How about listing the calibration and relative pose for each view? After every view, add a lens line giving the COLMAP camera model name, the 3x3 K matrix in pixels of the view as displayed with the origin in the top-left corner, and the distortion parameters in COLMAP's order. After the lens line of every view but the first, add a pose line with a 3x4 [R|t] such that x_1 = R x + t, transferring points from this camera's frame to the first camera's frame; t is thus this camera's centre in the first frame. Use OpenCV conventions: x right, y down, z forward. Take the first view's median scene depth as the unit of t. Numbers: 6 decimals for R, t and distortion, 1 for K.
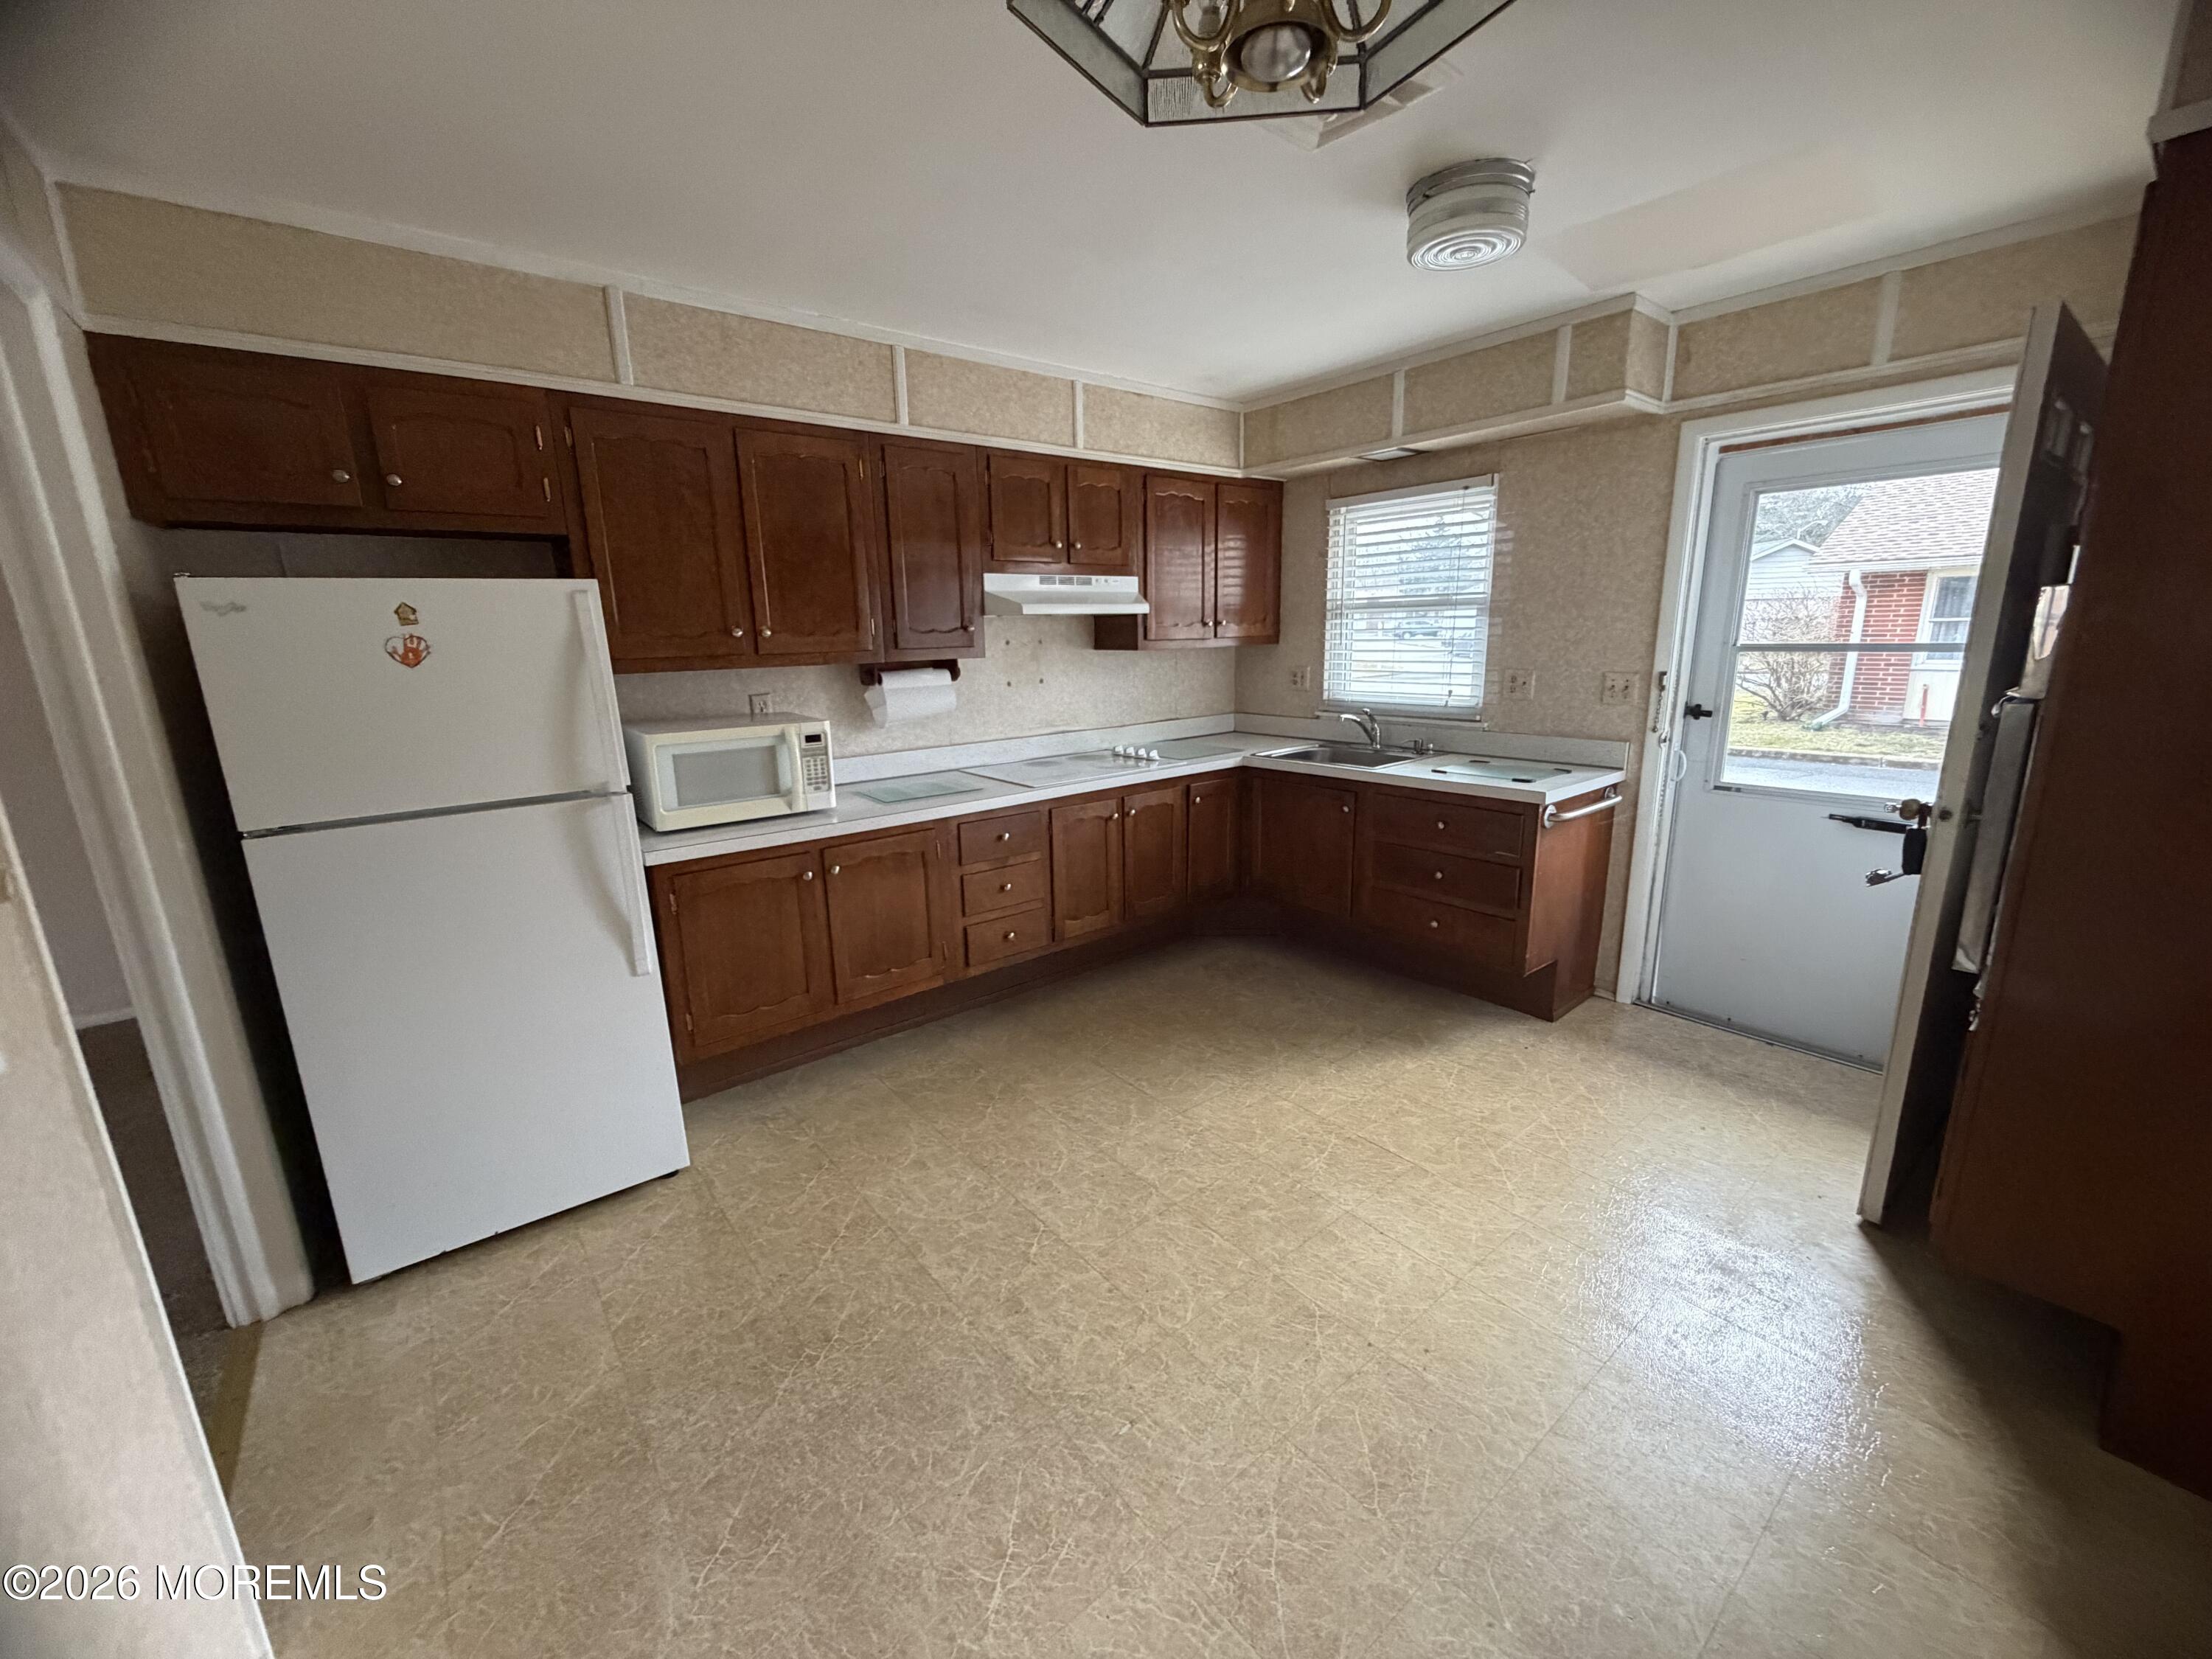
lens RADIAL K [[876.4, 0, 1100.6], [0, 876.4, 829.5], [0, 0, 1]] dist [-0.000873, -0.000045]
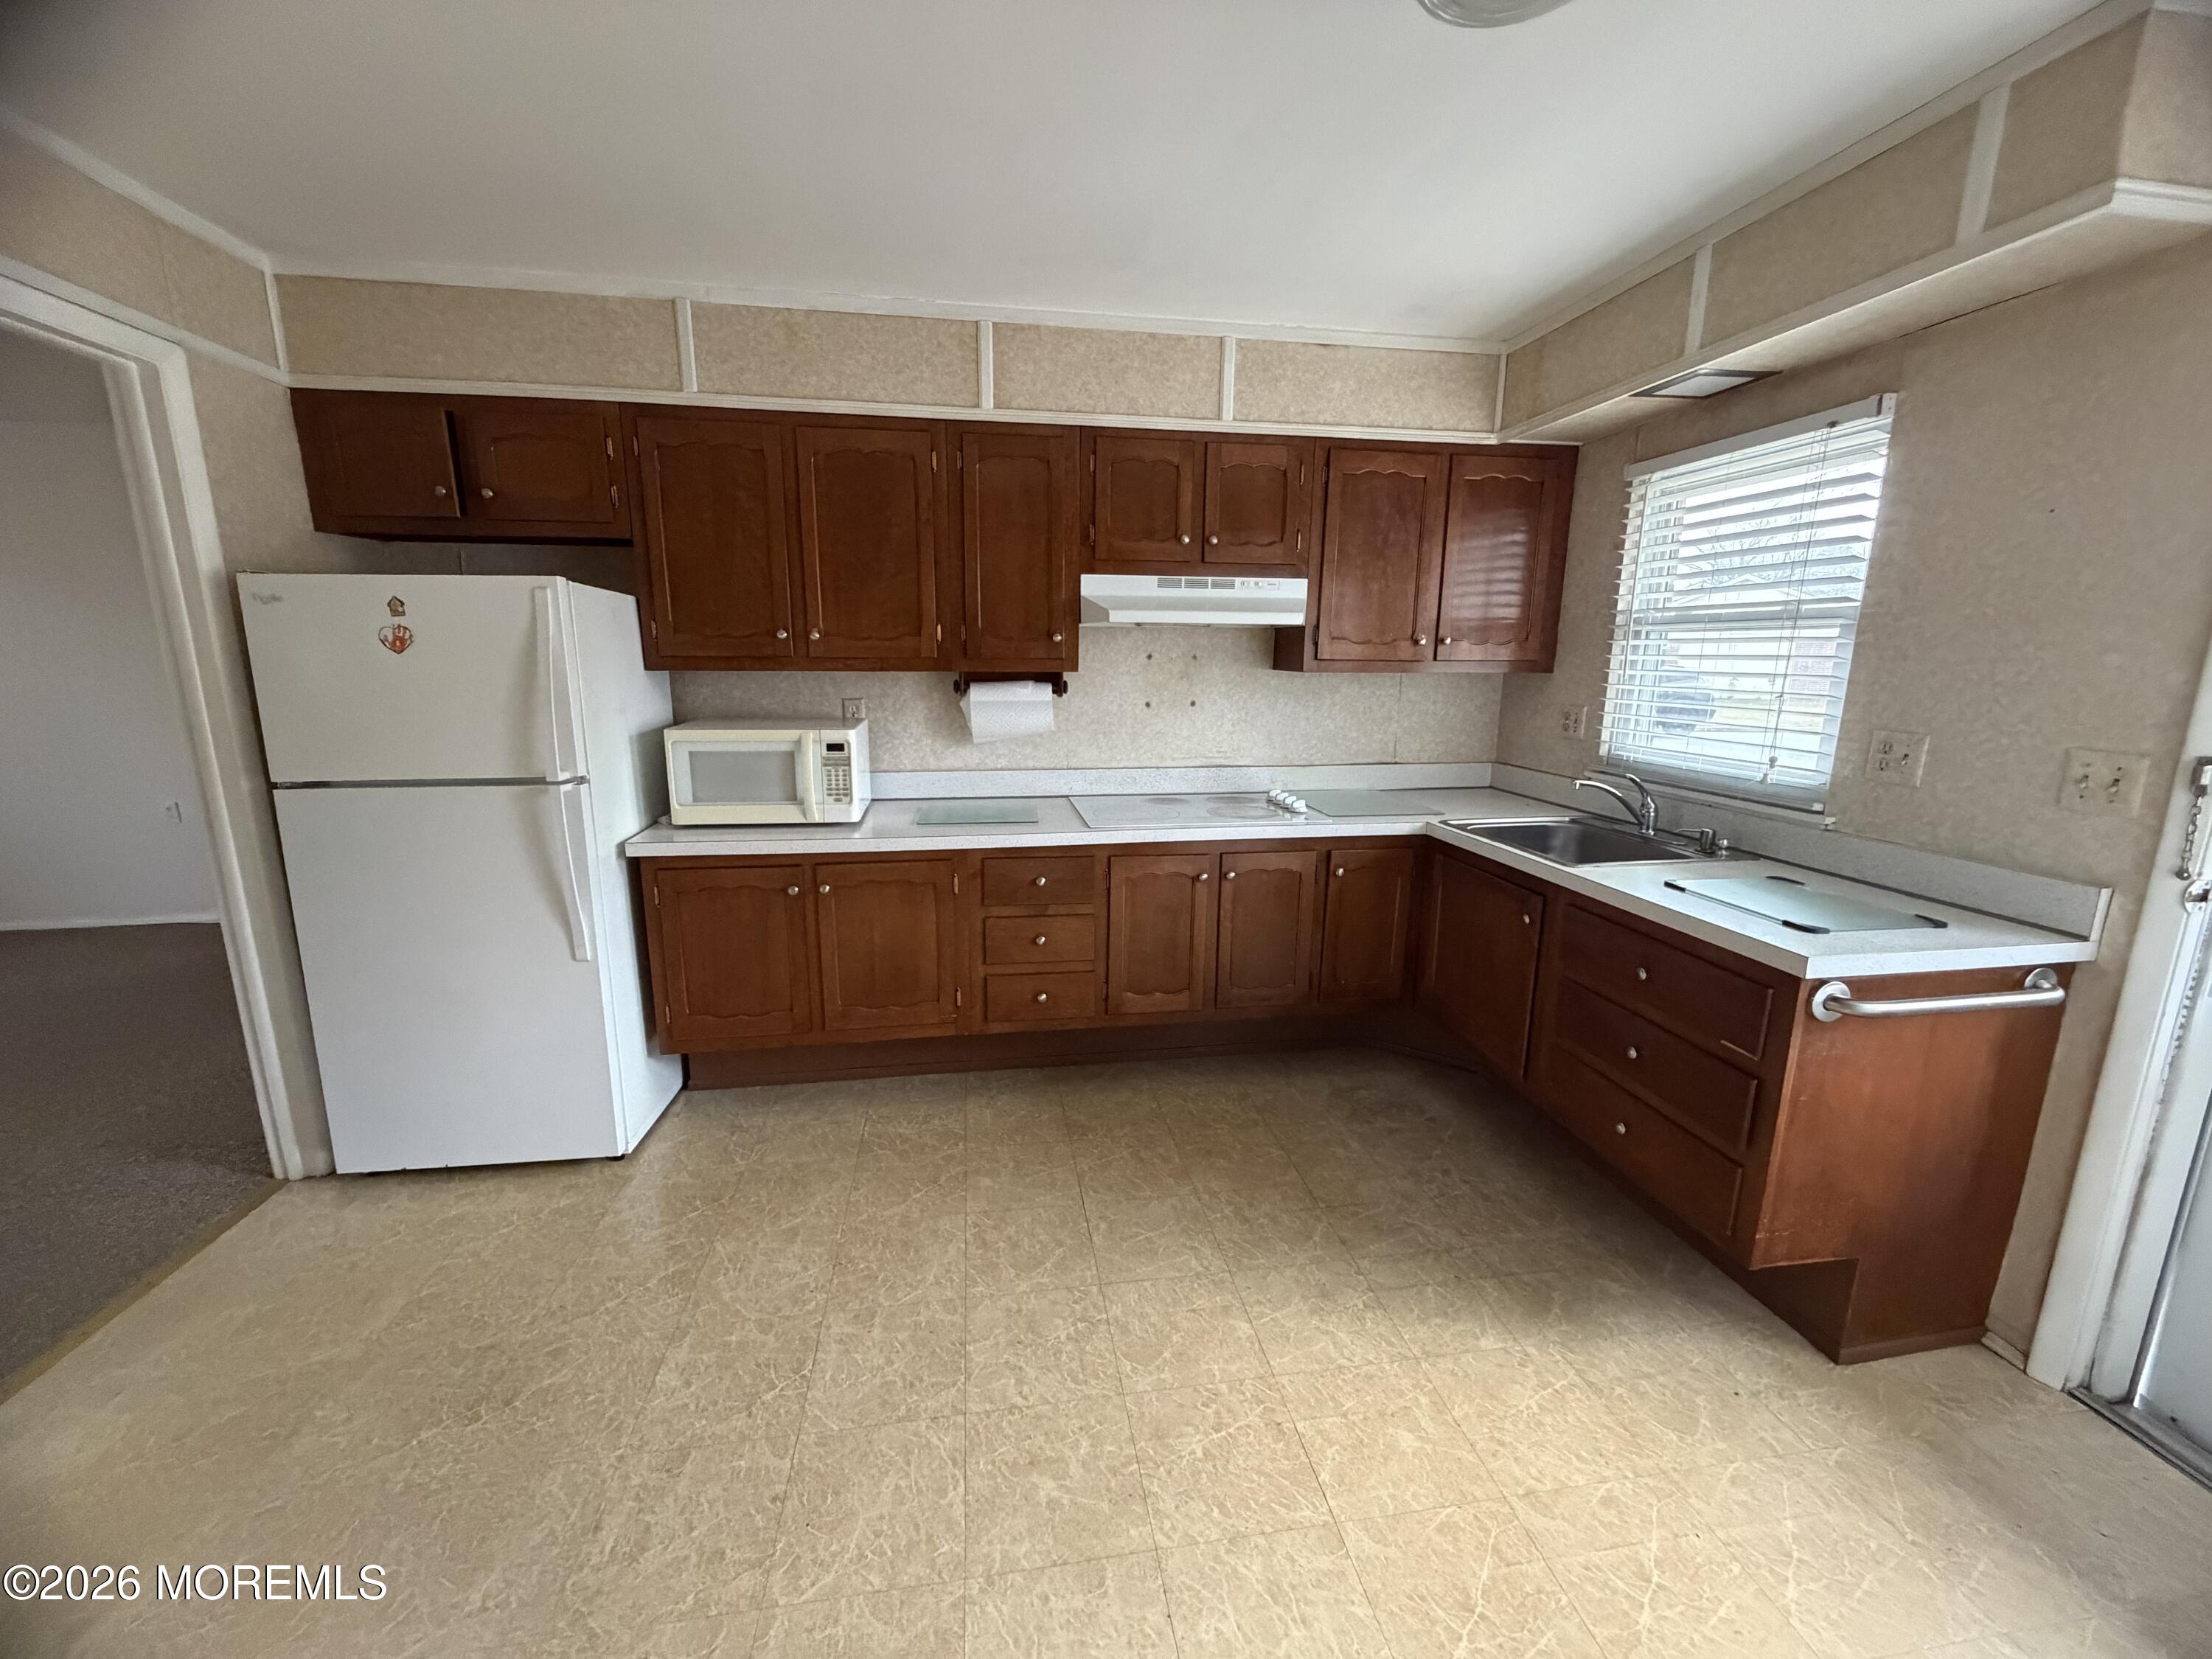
lens RADIAL K [[876.4, 0, 1103.9], [0, 876.4, 831.5], [0, 0, 1]] dist [-0.000873, -0.000045]
pose [[0.865672, 0.128899, -0.483732, 0.355092], [-0.137917, 0.990297, 0.017070, -0.063669], [0.481239, 0.051938, 0.875050, 0.285838]]
